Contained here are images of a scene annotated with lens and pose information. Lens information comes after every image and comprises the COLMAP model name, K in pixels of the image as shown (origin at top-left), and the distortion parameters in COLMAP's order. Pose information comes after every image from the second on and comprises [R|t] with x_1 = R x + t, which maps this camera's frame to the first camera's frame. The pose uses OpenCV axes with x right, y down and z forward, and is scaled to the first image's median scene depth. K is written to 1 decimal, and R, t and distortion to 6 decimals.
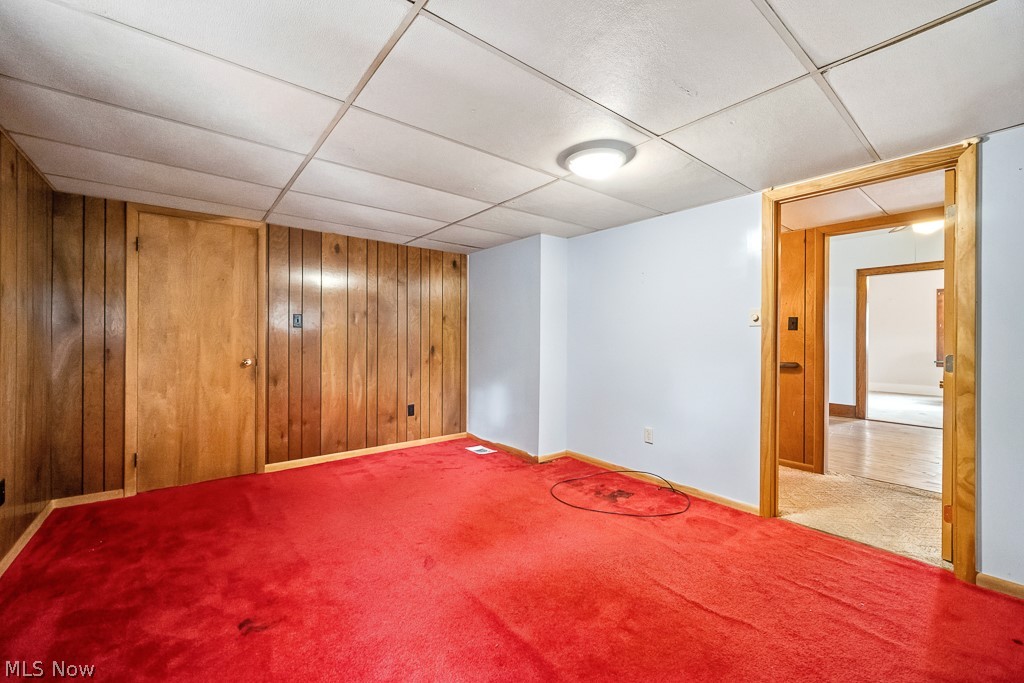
lens RADIAL K [[404.0, 0, 507.0], [0, 404.0, 344.3], [0, 0, 1]] dist [-0.001878, 0.000020]
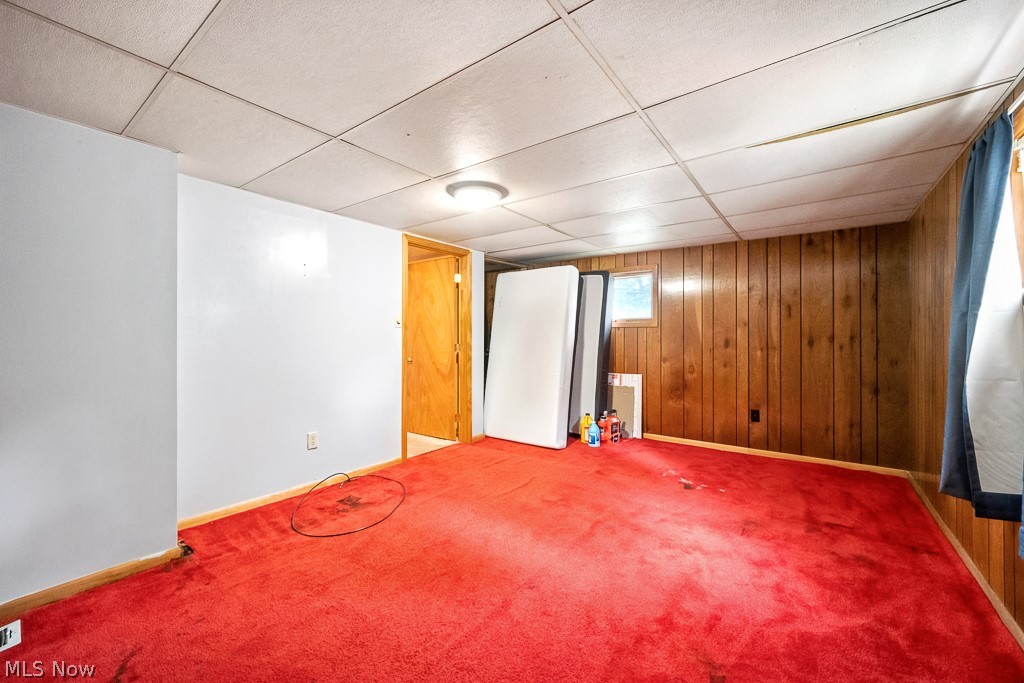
lens RADIAL K [[404.0, 0, 507.5], [0, 404.0, 335.7], [0, 0, 1]] dist [-0.001878, 0.000020]
pose [[-0.247770, -0.003451, 0.968813, -0.724937], [0.004684, 0.999978, 0.004760, -0.019423], [-0.968808, 0.005717, -0.247748, 0.870984]]
